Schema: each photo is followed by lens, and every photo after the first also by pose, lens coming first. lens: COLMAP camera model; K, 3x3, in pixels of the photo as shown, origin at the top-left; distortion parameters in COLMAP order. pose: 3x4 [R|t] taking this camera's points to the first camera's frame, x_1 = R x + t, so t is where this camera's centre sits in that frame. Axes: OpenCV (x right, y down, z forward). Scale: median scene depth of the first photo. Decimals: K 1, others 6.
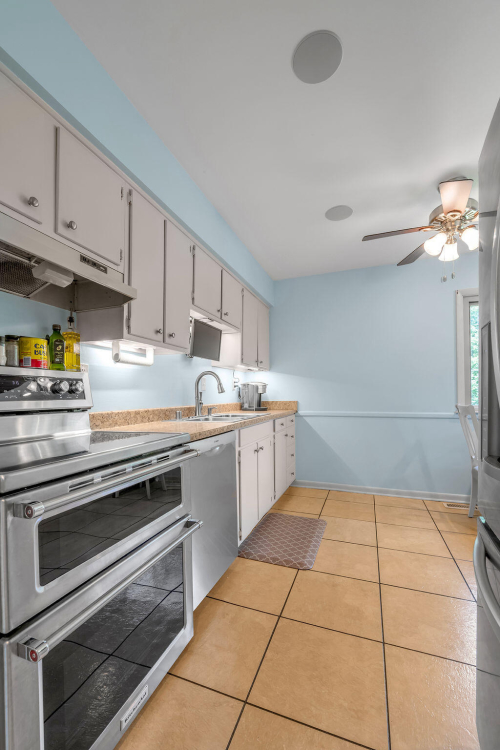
lens RADIAL K [[300.0, 0, 250.1], [0, 300.0, 393.5], [0, 0, 1]] dist [-0.001118, -0.000036]
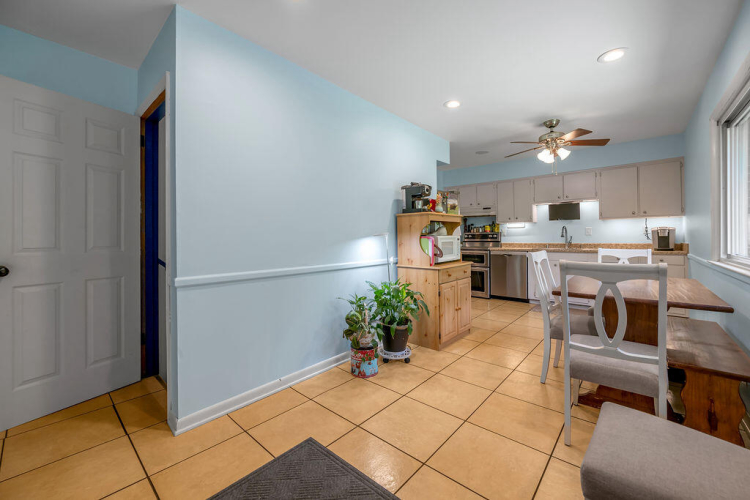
lens RADIAL K [[300.0, 0, 378.3], [0, 300.0, 238.7], [0, 0, 1]] dist [-0.001118, -0.000036]
pose [[-0.348821, 0.003309, -0.937184, 2.109401], [0.012479, 0.999922, -0.001114, -0.003771], [0.937106, -0.012084, -0.348835, 0.521463]]
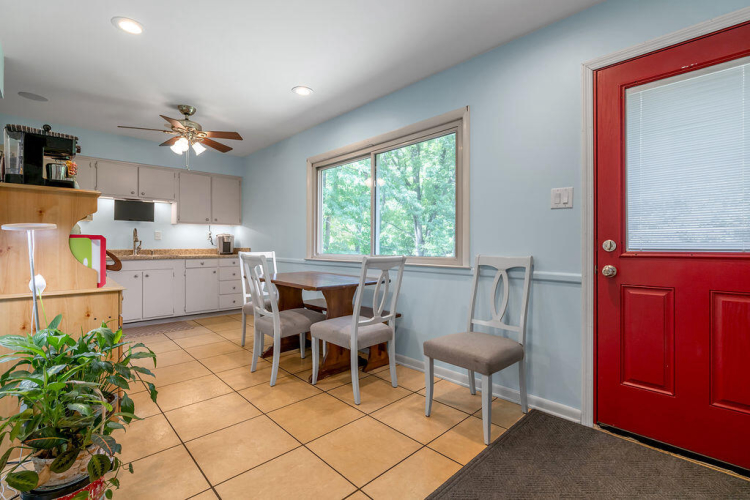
lens RADIAL K [[341.7, 0, 375.0], [0, 341.7, 250.0], [0, 0, 1]] dist [0.000928, 0.000191]
pose [[0.897731, 0.008436, -0.440463, 1.822380], [0.001169, 0.999767, 0.021531, 0.004849], [0.440542, -0.019844, 0.897513, -0.104765]]
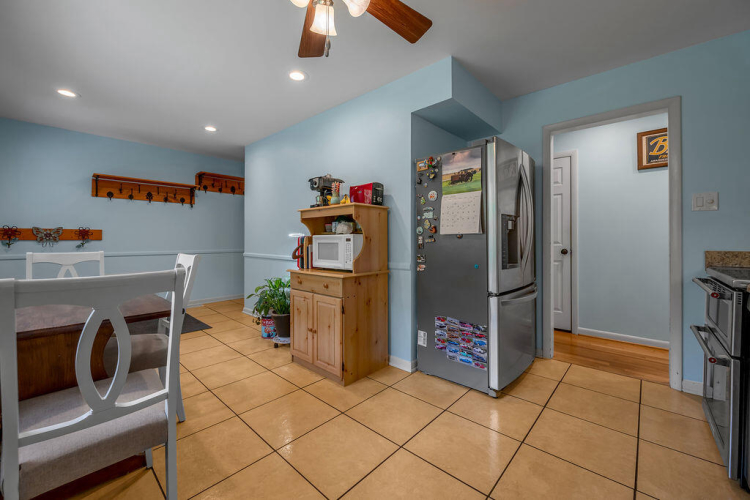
lens RADIAL K [[300.0, 0, 378.3], [0, 300.0, 238.7], [0, 0, 1]] dist [-0.001118, -0.000036]
pose [[-0.930688, 0.001873, 0.365809, 0.278674], [0.000206, 0.999989, -0.004597, 0.003239], [-0.365814, -0.004203, -0.930679, 1.208384]]
